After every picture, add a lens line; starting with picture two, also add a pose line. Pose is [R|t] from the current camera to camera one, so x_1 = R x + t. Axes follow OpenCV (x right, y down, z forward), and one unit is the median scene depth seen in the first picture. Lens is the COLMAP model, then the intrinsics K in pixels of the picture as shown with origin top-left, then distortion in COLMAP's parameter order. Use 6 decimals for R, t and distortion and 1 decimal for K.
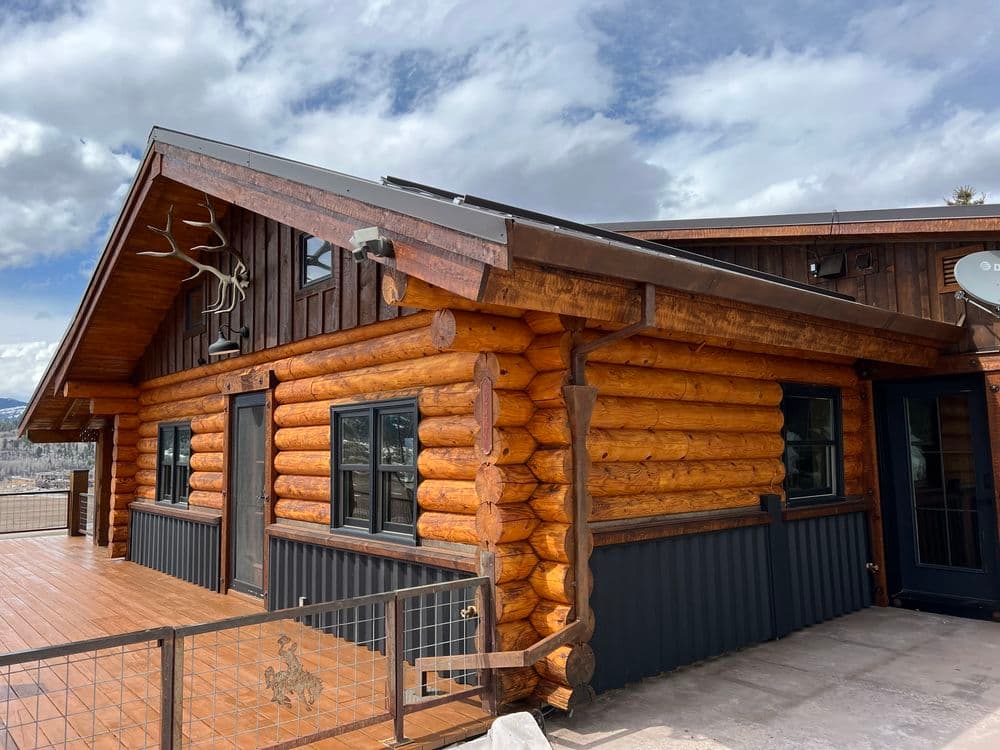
lens RADIAL K [[753.3, 0, 500.0], [0, 753.3, 375.0], [0, 0, 1]] dist [0.065051, -0.069739]
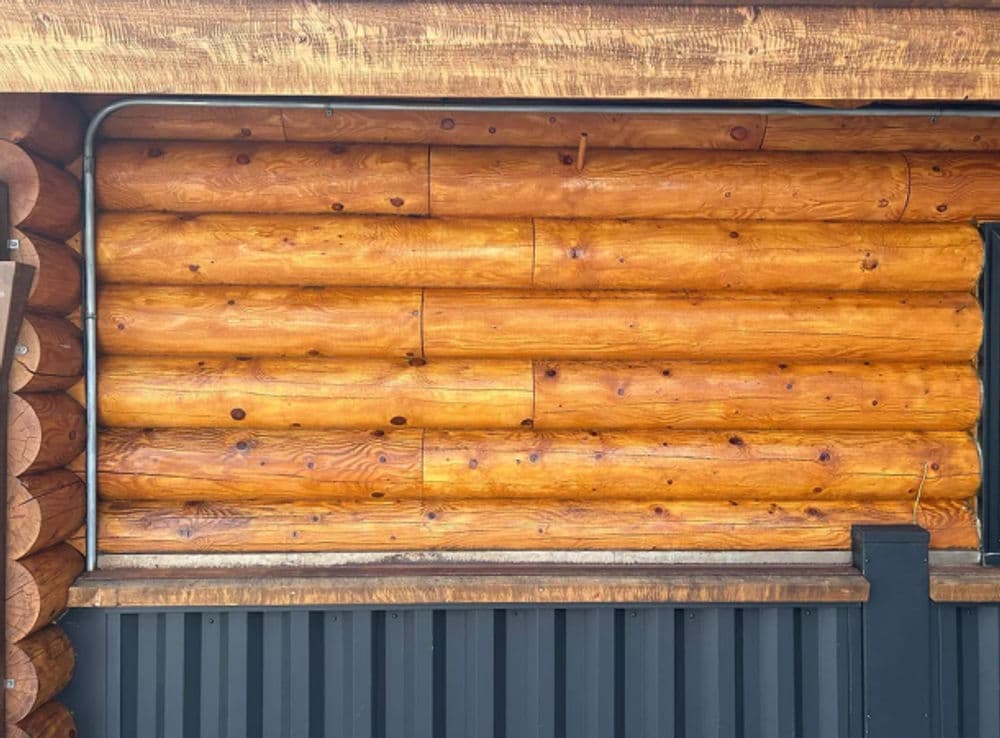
lens RADIAL K [[770.3, 0, 440.3], [0, 770.3, 367.6], [0, 0, 1]] dist [0.175229, -0.250881]
pose [[0.775818, 0.020838, -0.630613, 0.485689], [0.051250, 0.994071, 0.095898, 0.035129], [0.628872, -0.106718, 0.770150, 0.642843]]
